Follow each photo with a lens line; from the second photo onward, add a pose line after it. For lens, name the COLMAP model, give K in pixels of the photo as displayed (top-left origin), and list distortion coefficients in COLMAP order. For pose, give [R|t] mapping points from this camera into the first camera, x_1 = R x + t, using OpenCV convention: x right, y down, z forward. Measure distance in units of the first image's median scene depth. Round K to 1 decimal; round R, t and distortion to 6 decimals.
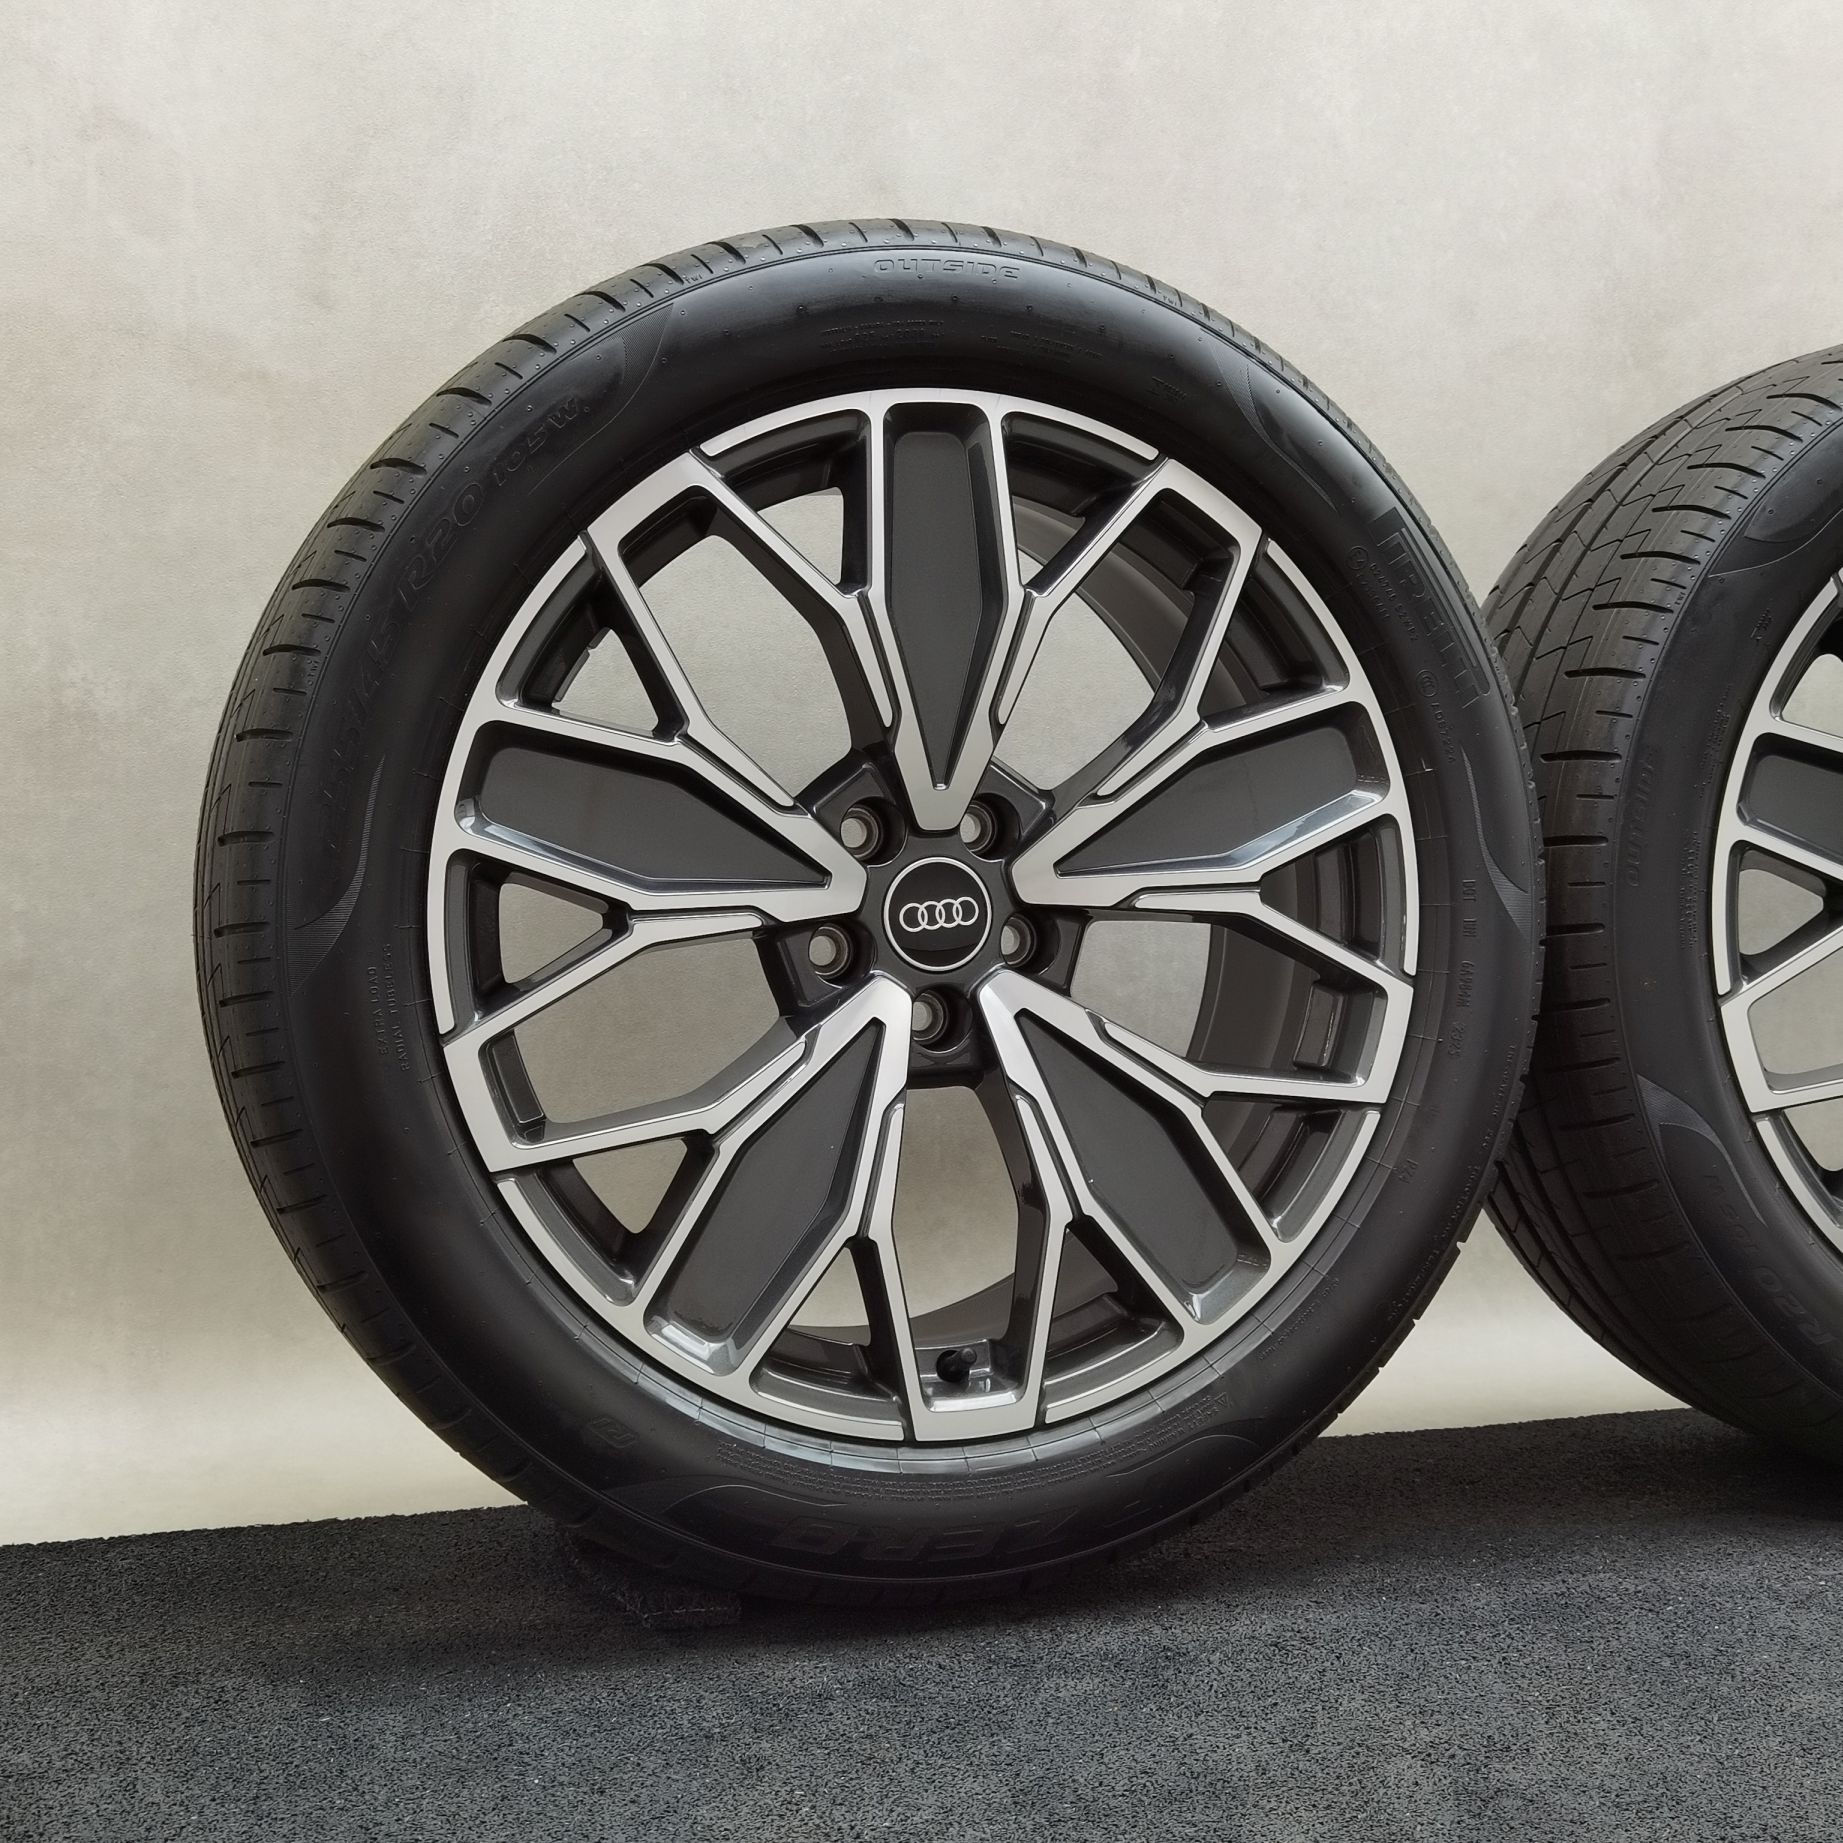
lens RADIAL K [[2741.4, 0, 921.5], [0, 2741.4, 921.5], [0, 0, 1]] dist [0.025577, -0.046462]
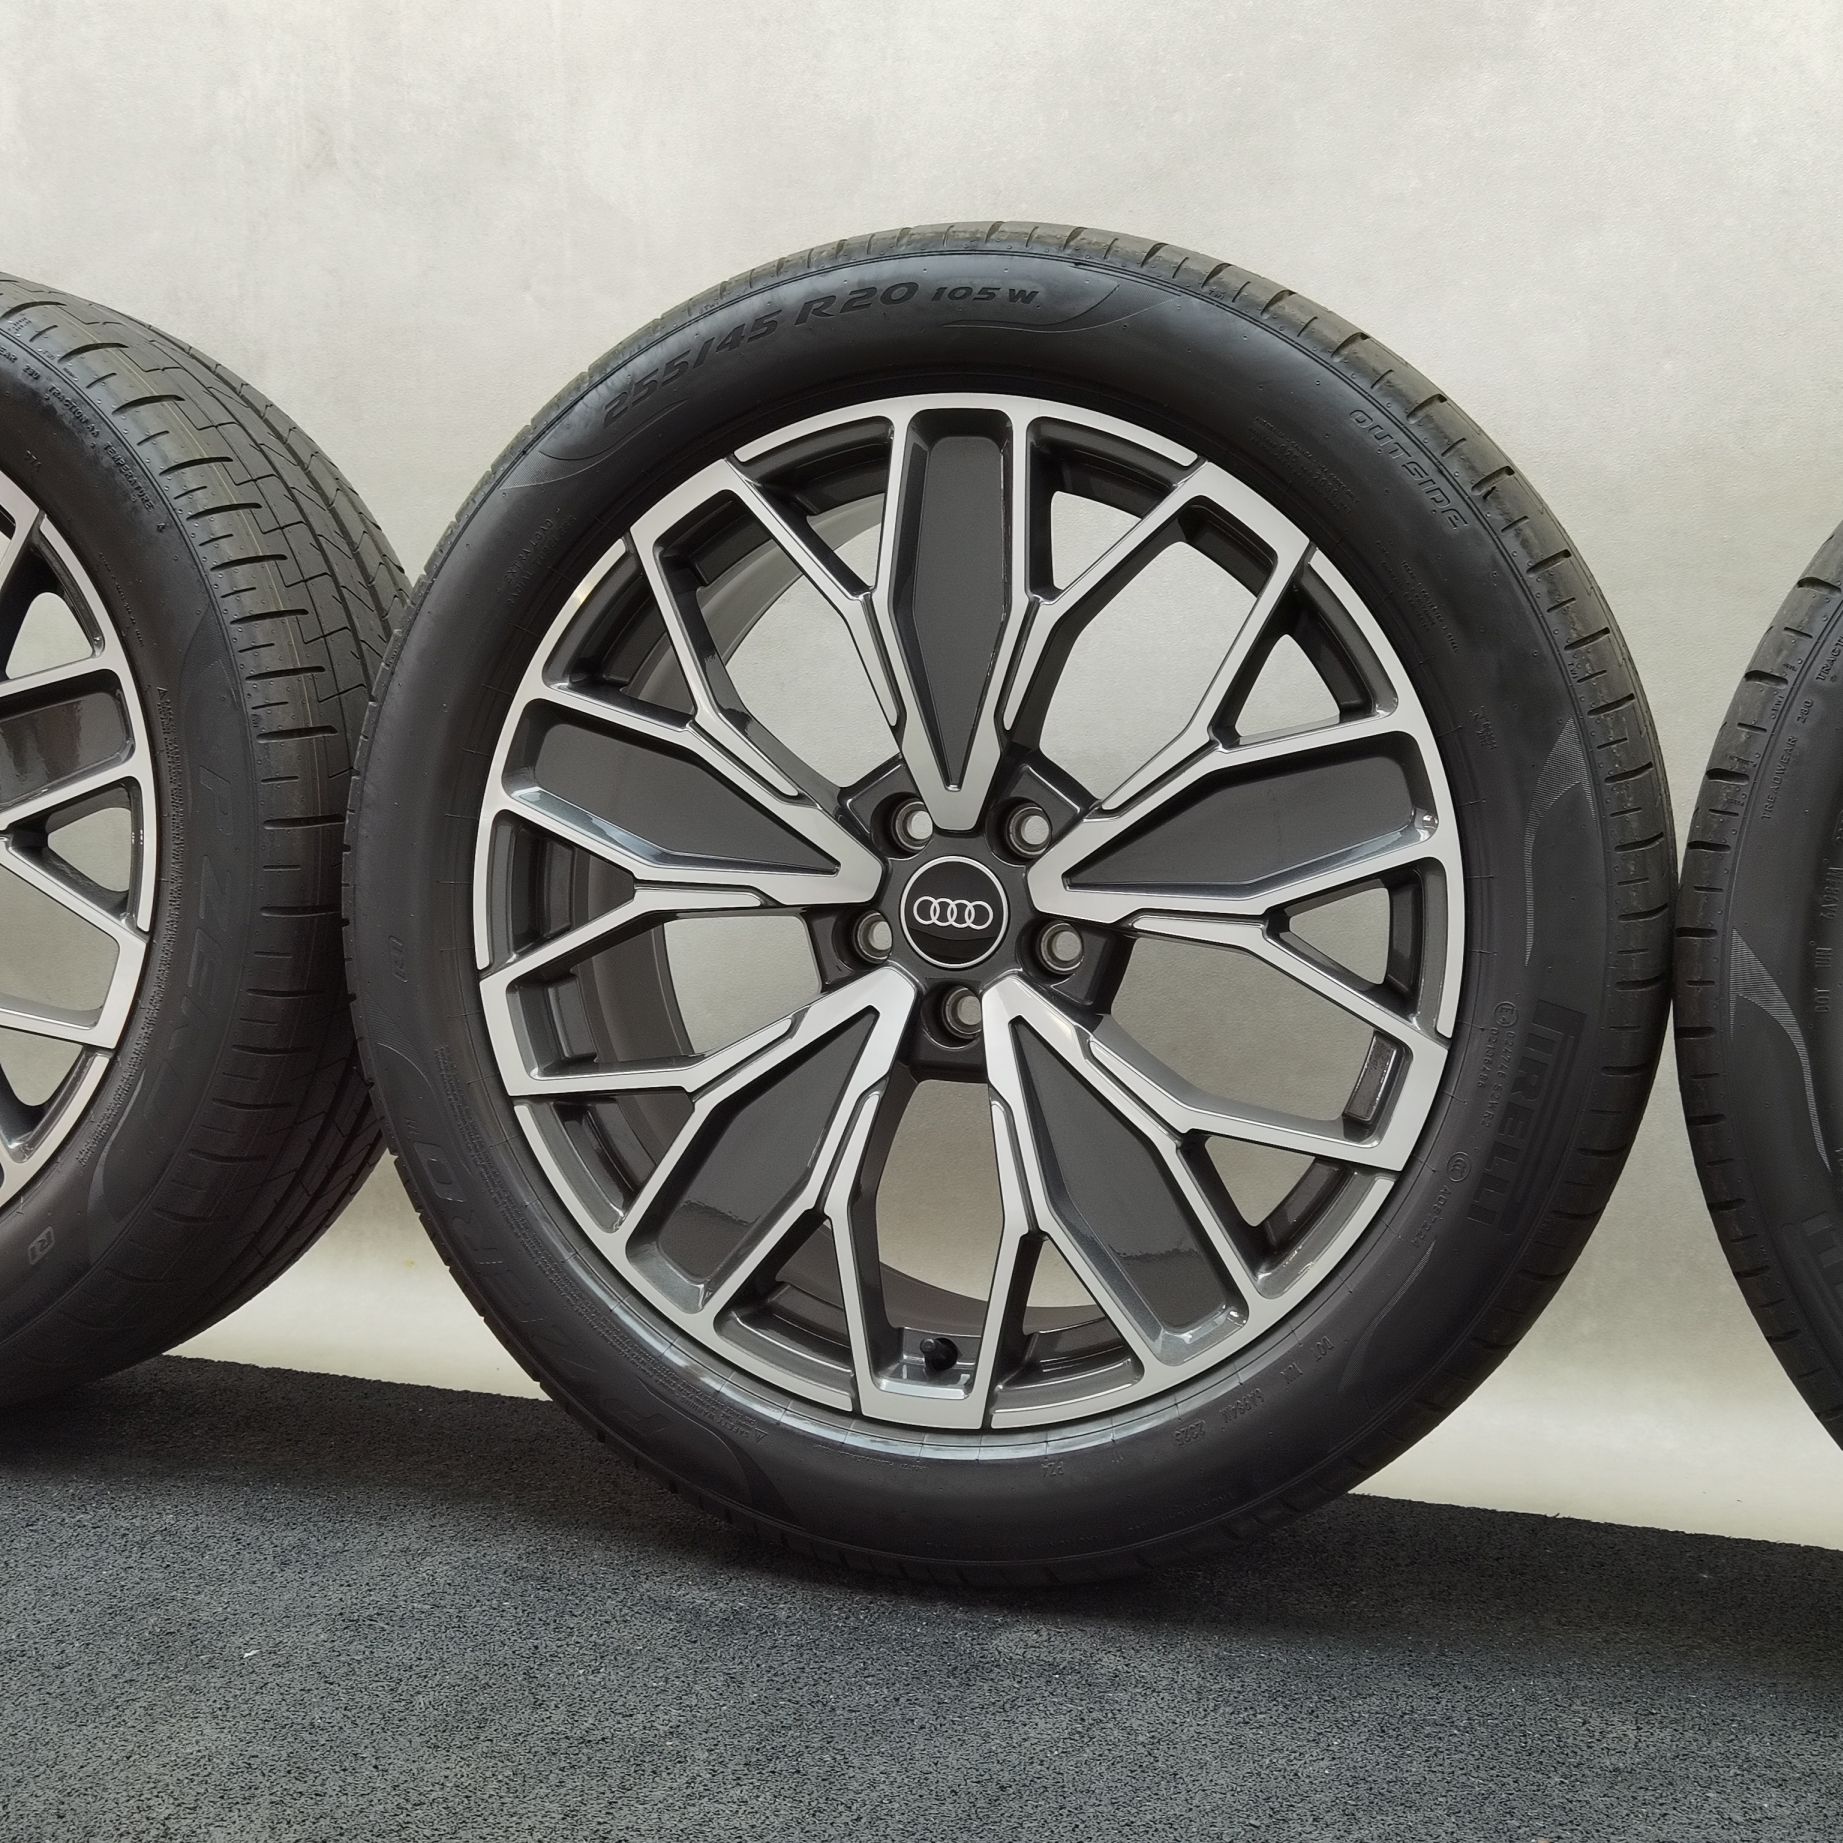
lens RADIAL K [[2741.4, 0, 921.5], [0, 2741.4, 921.5], [0, 0, 1]] dist [0.025577, -0.046462]
pose [[0.790137, 0.109473, -0.603075, 0.620794], [-0.087574, 0.993989, 0.065696, -0.066278], [0.606642, 0.000905, 0.794975, 0.188357]]
